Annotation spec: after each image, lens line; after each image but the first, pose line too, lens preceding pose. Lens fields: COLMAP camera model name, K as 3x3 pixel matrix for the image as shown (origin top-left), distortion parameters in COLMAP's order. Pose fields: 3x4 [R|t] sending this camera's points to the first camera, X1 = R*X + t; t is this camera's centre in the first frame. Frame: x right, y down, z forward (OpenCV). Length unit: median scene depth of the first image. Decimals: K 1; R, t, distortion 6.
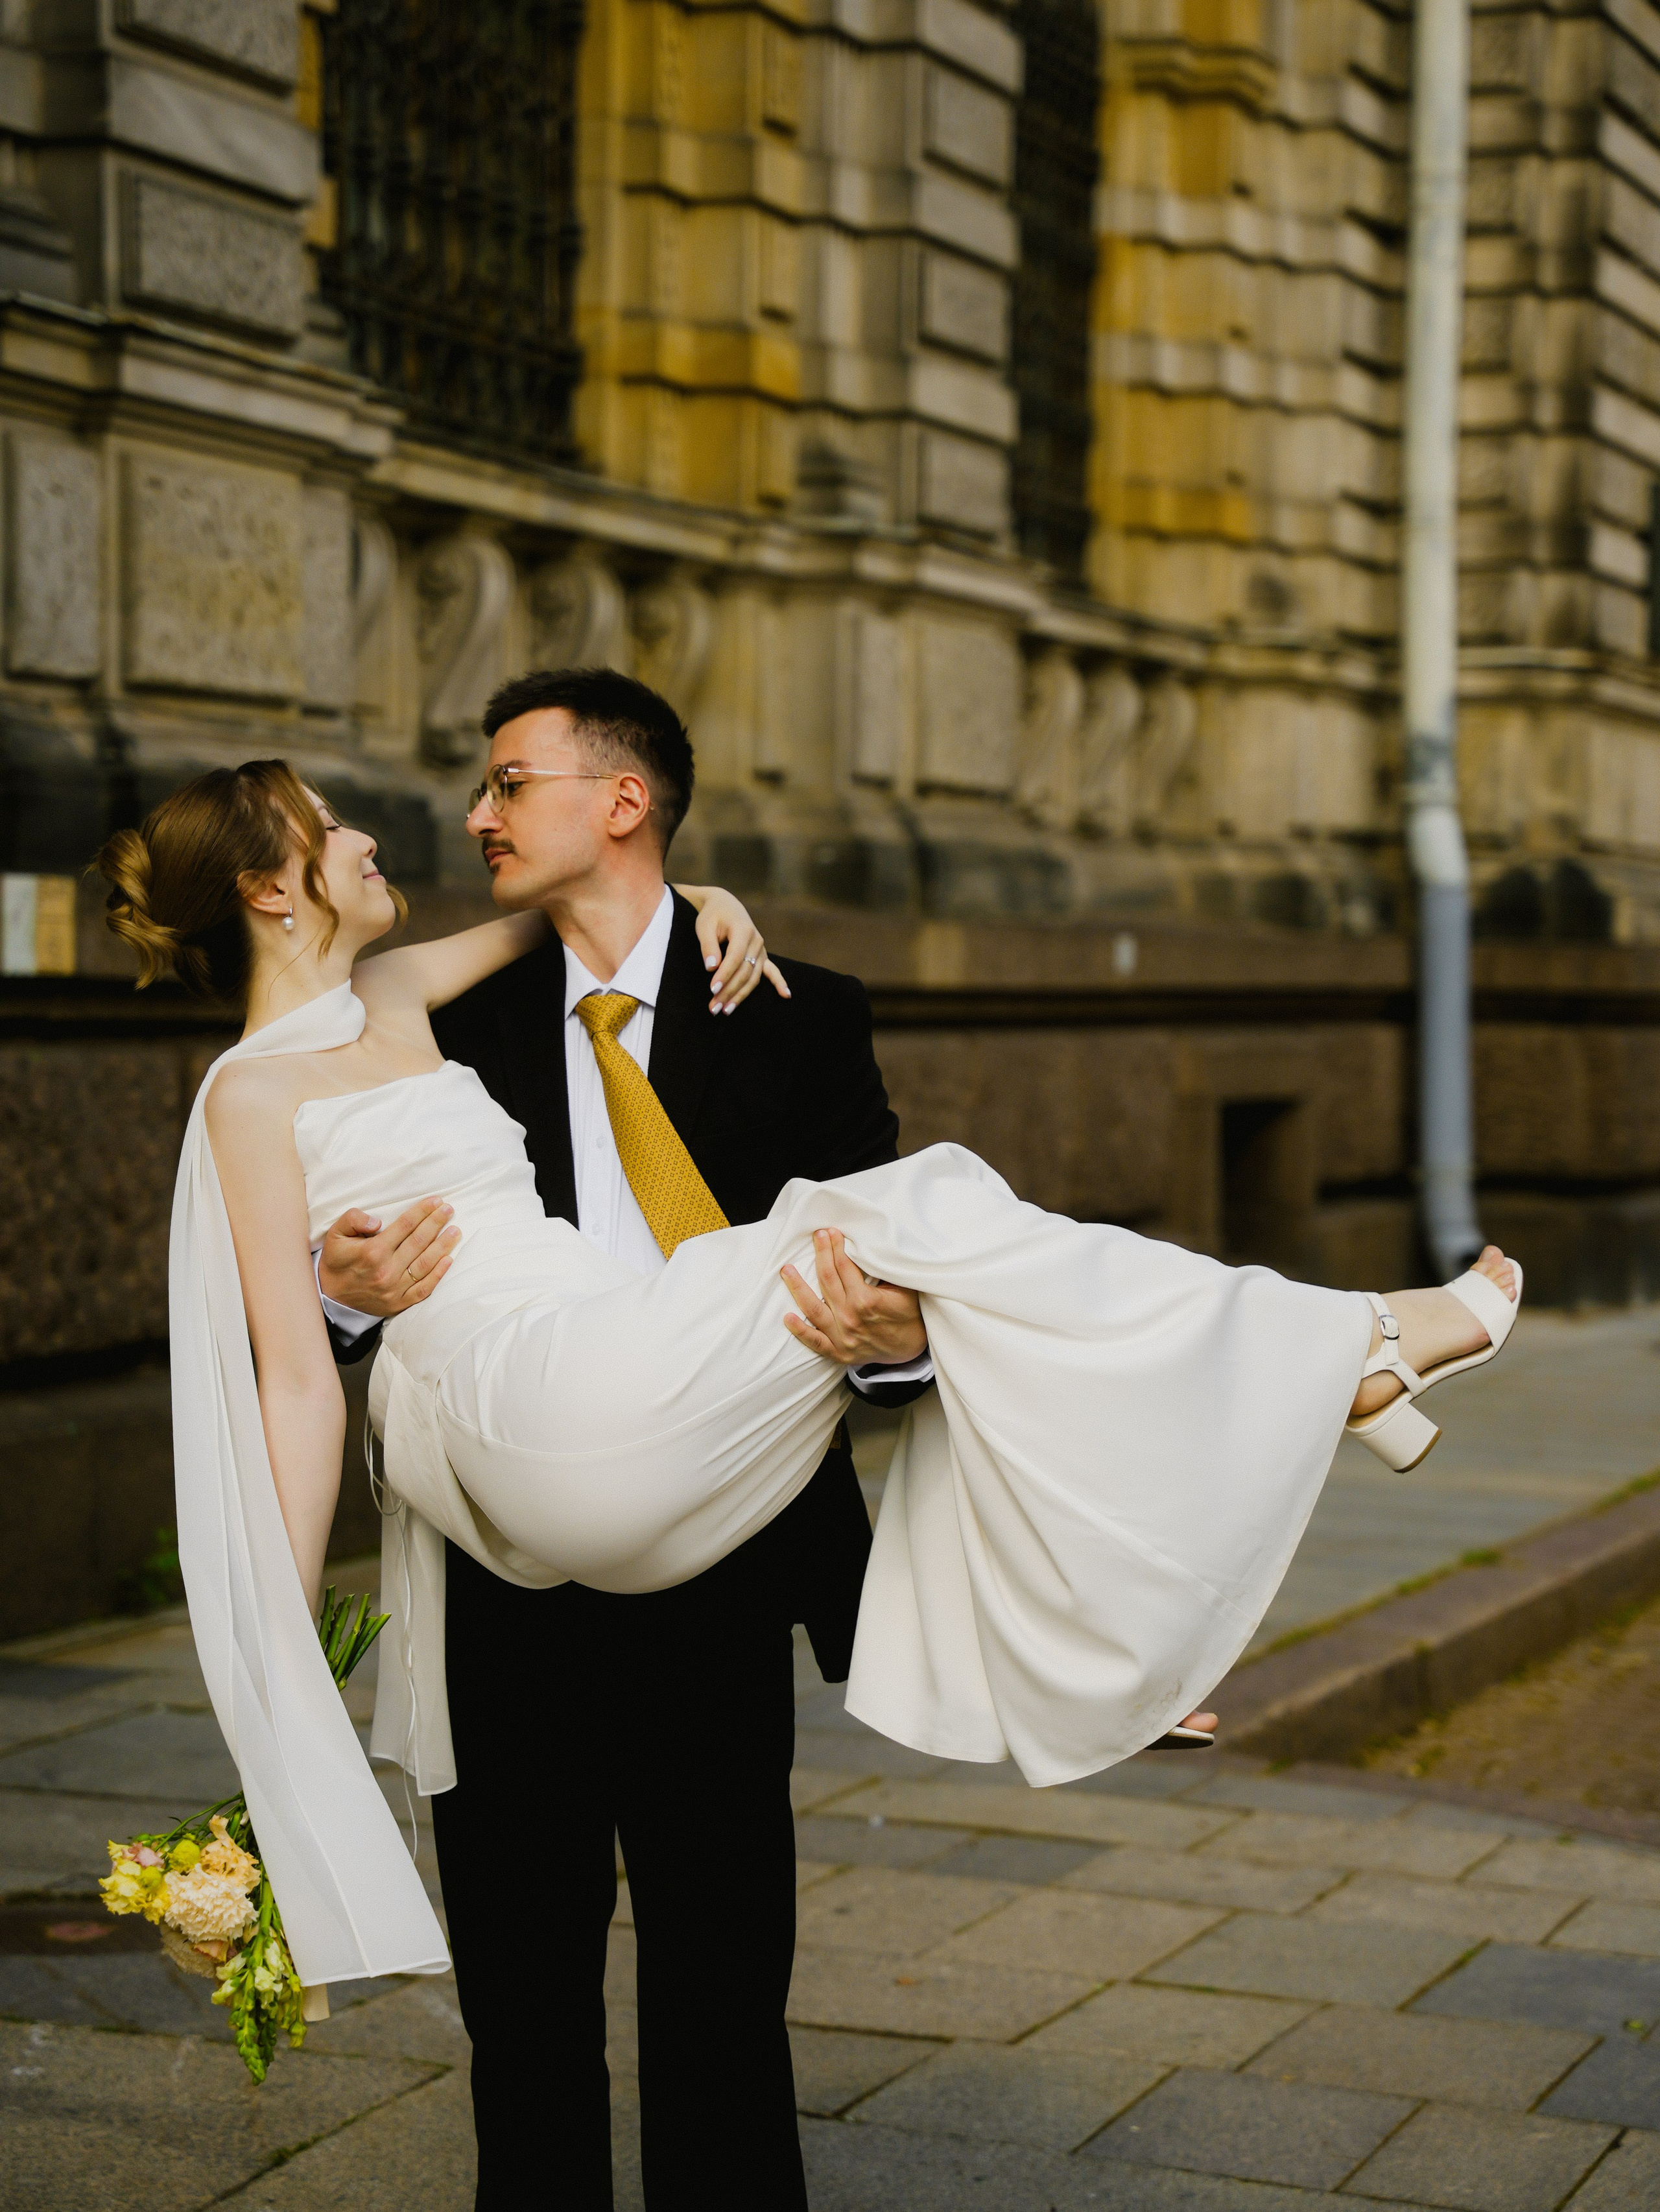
lens RADIAL K [[4263.7, 0, 859.5], [0, 4263.7, 1185.3], [0, 0, 1]] dist [0.211609, 0.000000]
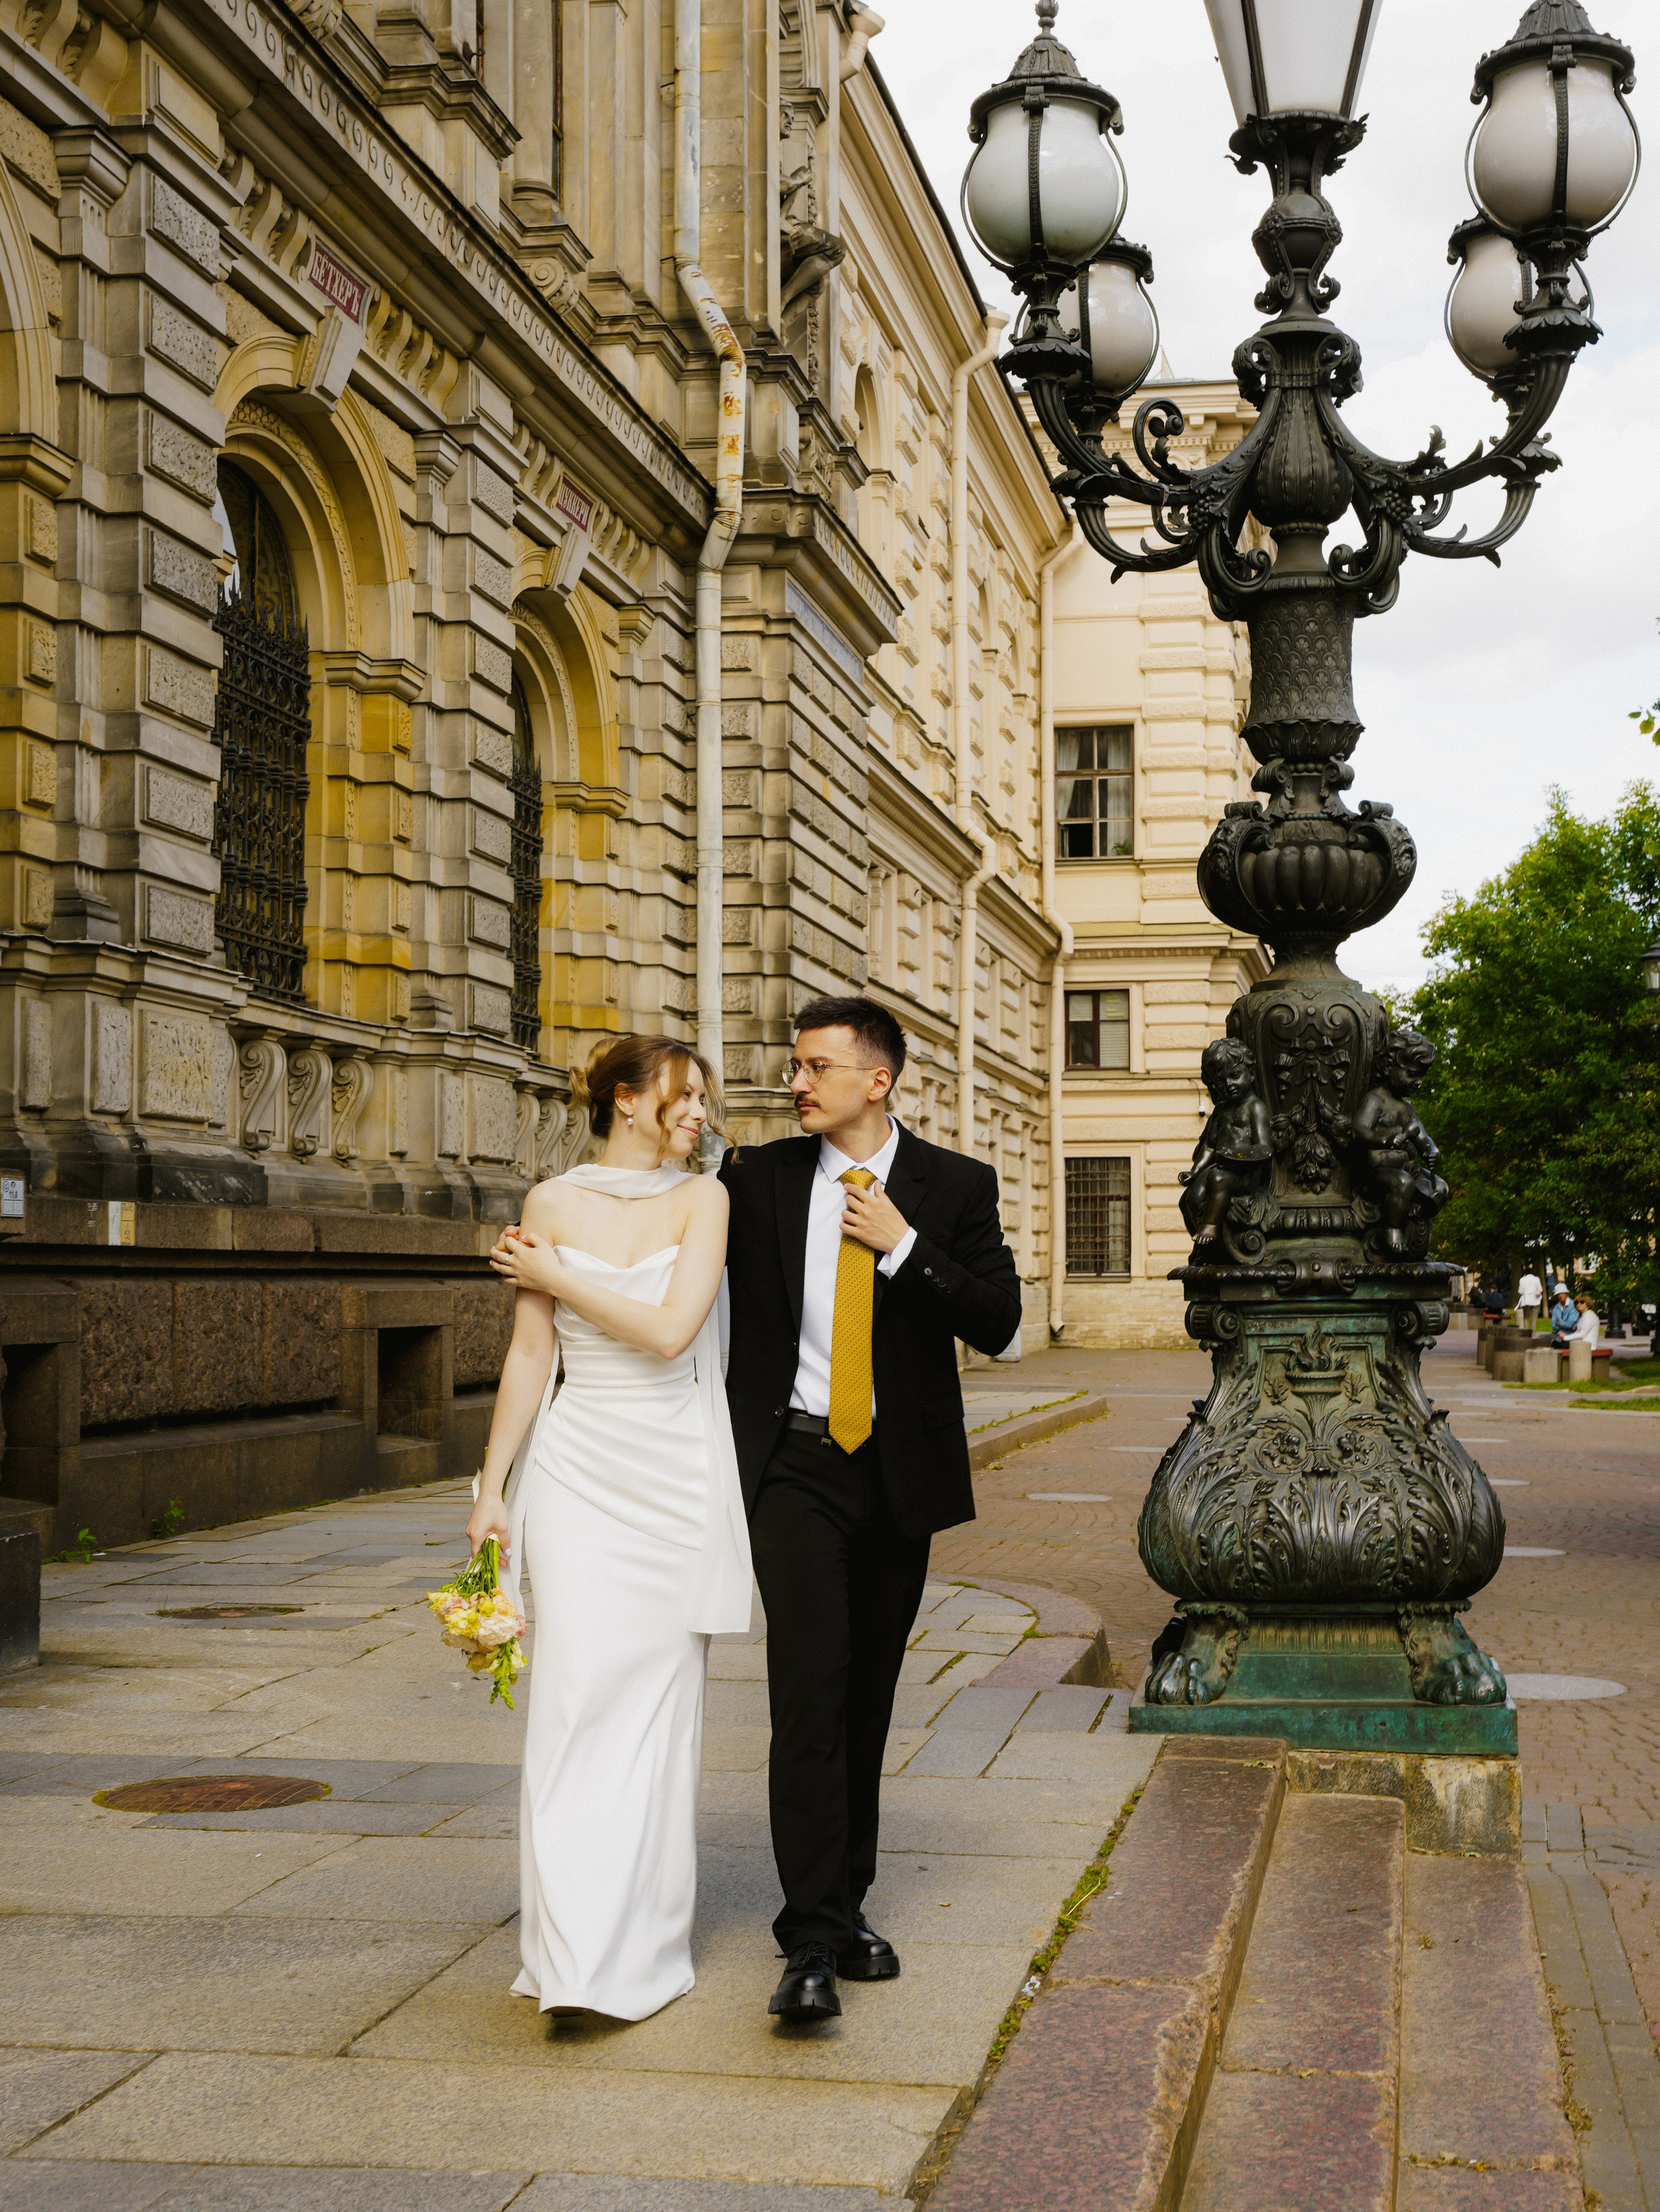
lens RADIAL K [[2772.3, 0, 1052.8], [0, 2772.3, 1160.6], [0, 0, 1]] dist [0.008493, 0.000000]
pose [[0.964956, -0.023689, 0.261338, -0.069547], [0.048762, 0.994759, -0.089876, 0.039210], [-0.257840, 0.099469, 0.961054, -0.330725]]
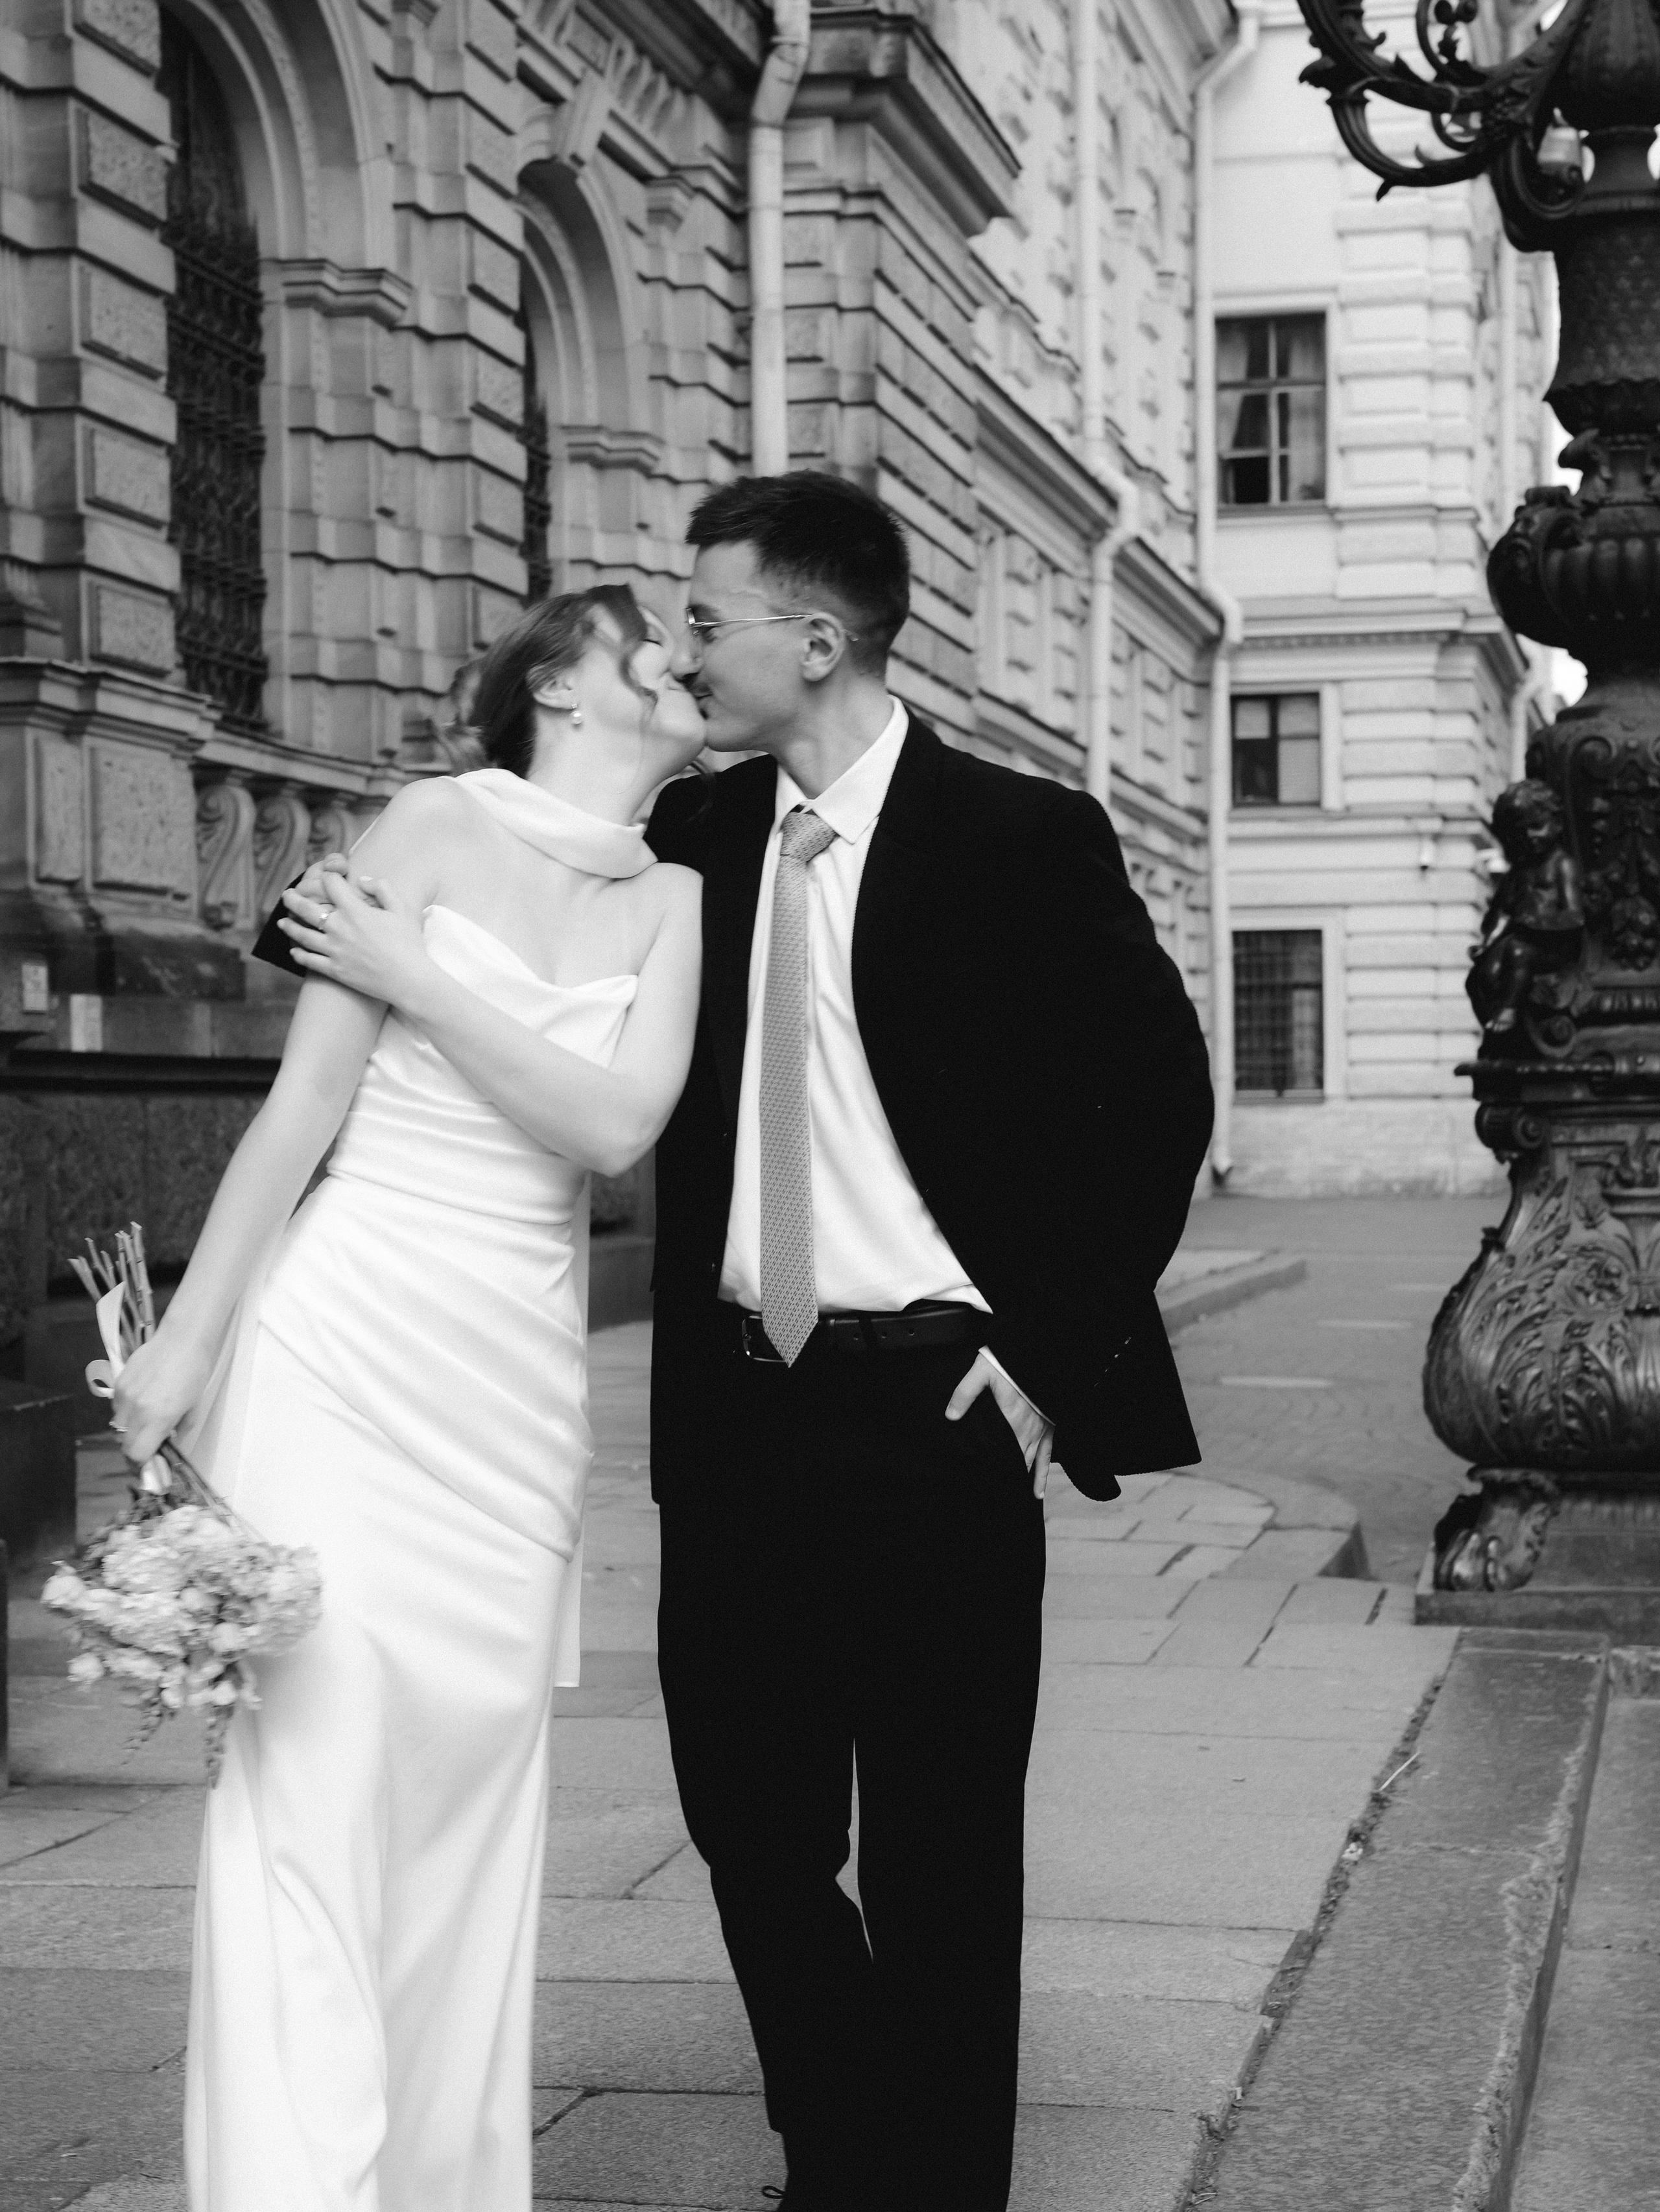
lens RADIAL K [[3996.5, 0, 1008.3], [0, 3996.5, 1087.7], [0, 0, 1]] dist [0.196302, 0.000000]
pose [[0.975611, -0.040404, 0.215756, -0.123178], [0.053329, 0.997093, -0.054422, 0.049030], [-0.212930, 0.064600, 0.974930, -0.439591]]
